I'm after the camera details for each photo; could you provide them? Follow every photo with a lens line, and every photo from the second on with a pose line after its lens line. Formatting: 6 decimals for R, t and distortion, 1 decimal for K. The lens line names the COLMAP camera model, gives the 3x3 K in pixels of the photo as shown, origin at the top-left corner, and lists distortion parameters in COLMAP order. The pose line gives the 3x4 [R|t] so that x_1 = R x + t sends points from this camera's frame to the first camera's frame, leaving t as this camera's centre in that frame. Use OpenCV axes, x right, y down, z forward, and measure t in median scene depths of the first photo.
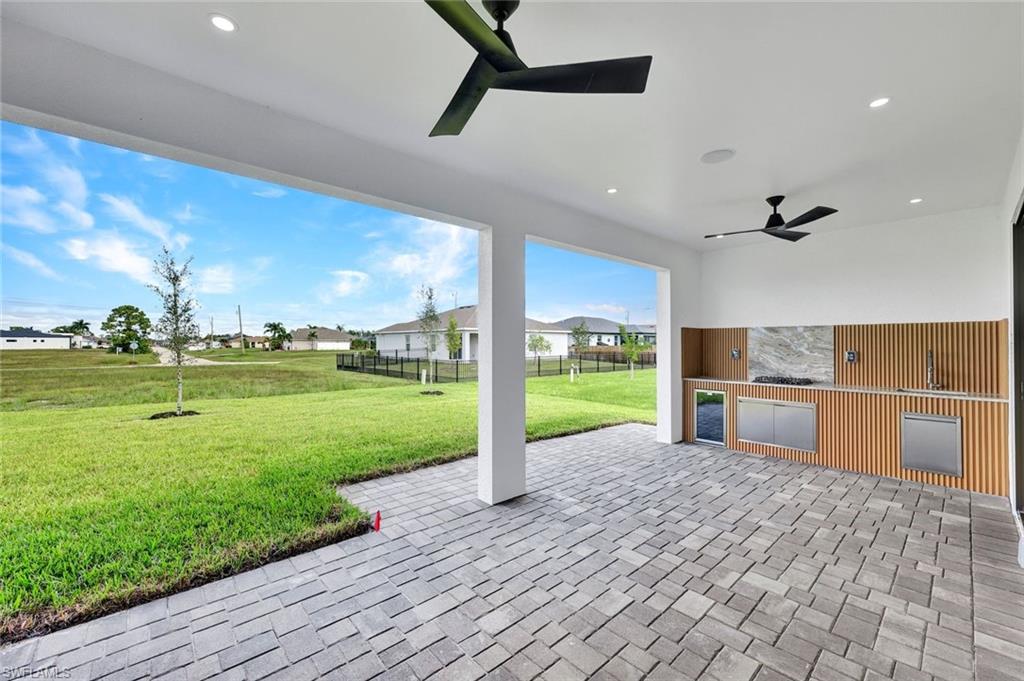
lens RADIAL K [[413.2, 0, 507.1], [0, 413.2, 342.6], [0, 0, 1]] dist [-0.003751, 0.001379]
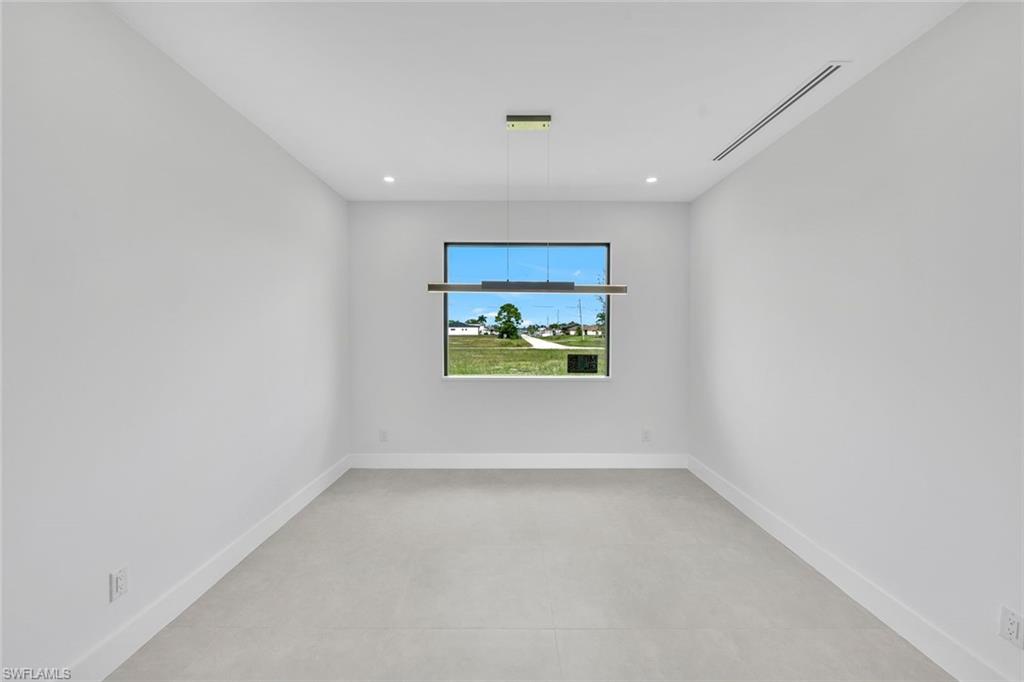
lens RADIAL K [[413.2, 0, 501.9], [0, 413.2, 332.2], [0, 0, 1]] dist [-0.003751, 0.001379]
pose [[0.741146, 0.001724, -0.671341, -0.169502], [0.001842, 0.999988, 0.004601, -0.018106], [0.671341, -0.004647, 0.741134, -0.455035]]
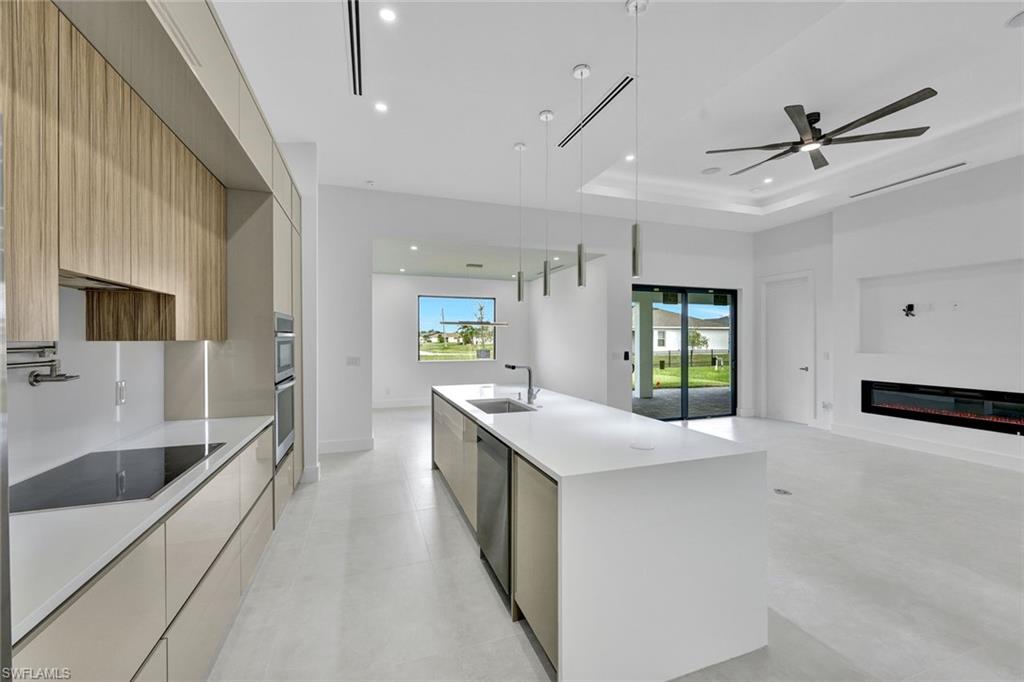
lens RADIAL K [[413.2, 0, 515.9], [0, 413.2, 350.3], [0, 0, 1]] dist [-0.003751, 0.001379]
pose [[0.934166, 0.008595, -0.356734, 0.110762], [0.002707, 0.999510, 0.031169, -0.020766], [0.356827, -0.030082, 0.933686, -1.209247]]
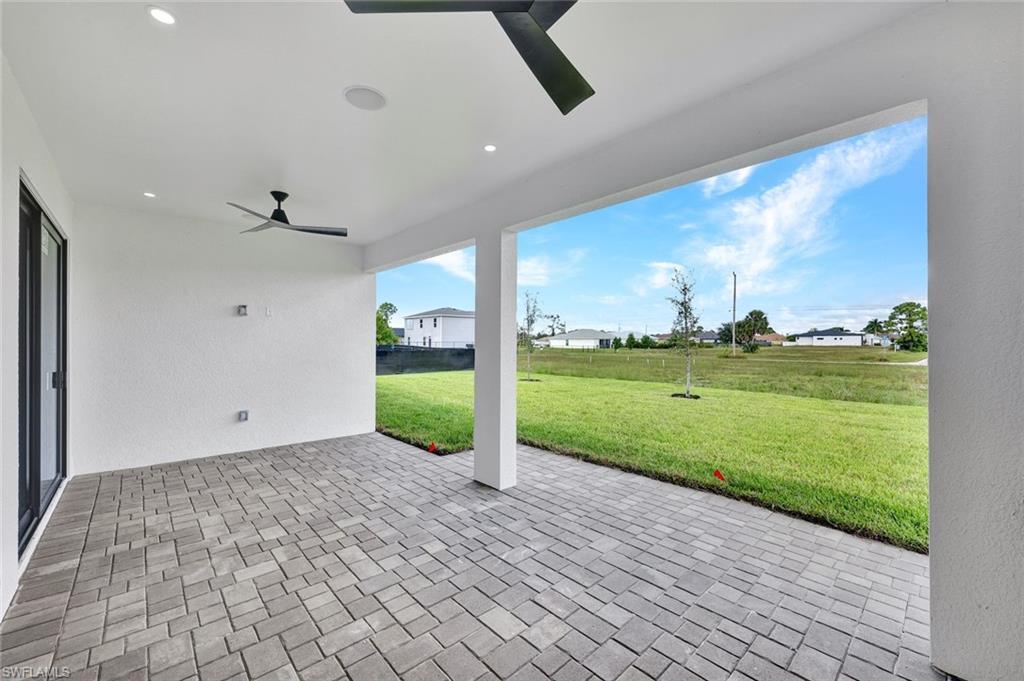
lens RADIAL K [[413.2, 0, 518.4], [0, 413.2, 338.7], [0, 0, 1]] dist [-0.003751, 0.001379]
pose [[0.014540, -0.005431, -0.999880, 0.681774], [0.002564, 0.999982, -0.005394, 0.001694], [0.999891, -0.002485, 0.014554, 0.668161]]
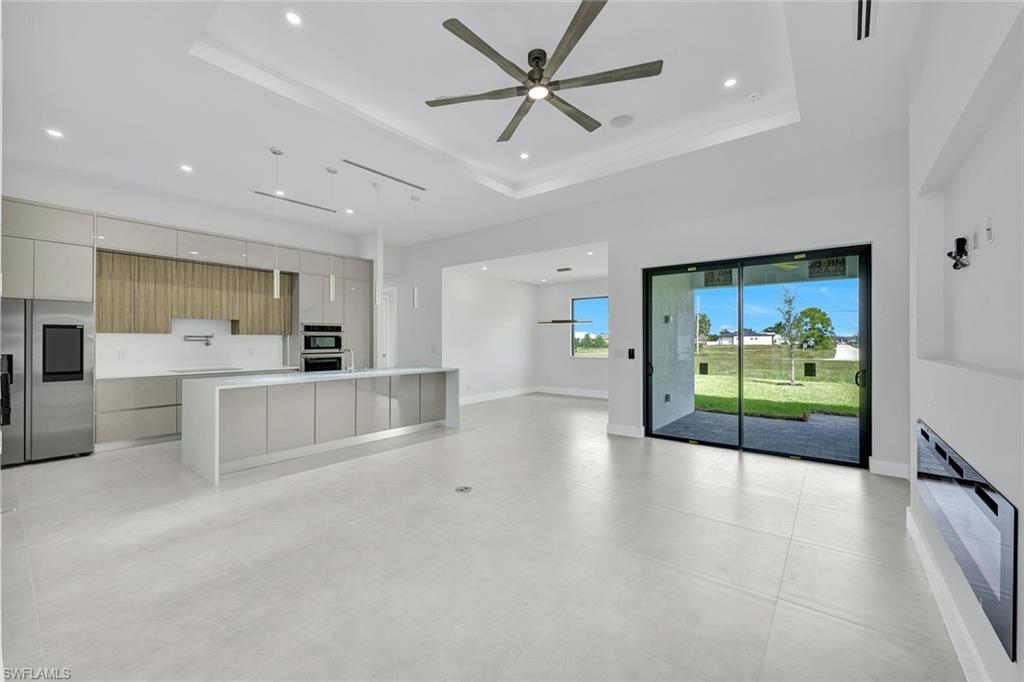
lens RADIAL K [[413.2, 0, 509.7], [0, 413.2, 340.6], [0, 0, 1]] dist [-0.003751, 0.001379]
pose [[0.179242, -0.000479, -0.983805, 0.852830], [0.002556, 0.999997, -0.000021, -0.002114], [0.983802, -0.002511, 0.179243, -0.542613]]
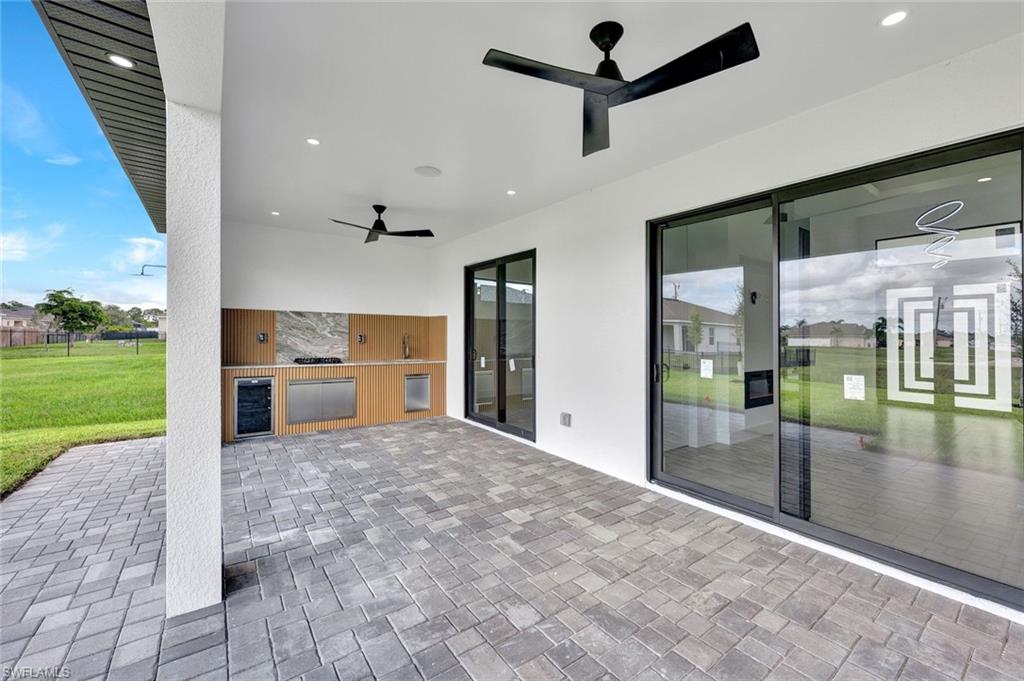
lens RADIAL K [[413.2, 0, 524.1], [0, 413.2, 325.1], [0, 0, 1]] dist [-0.003751, 0.001379]
pose [[0.085992, 0.021620, 0.996061, -0.350267], [-0.017106, 0.999649, -0.020221, 0.008339], [-0.996149, -0.015300, 0.086332, 0.323810]]
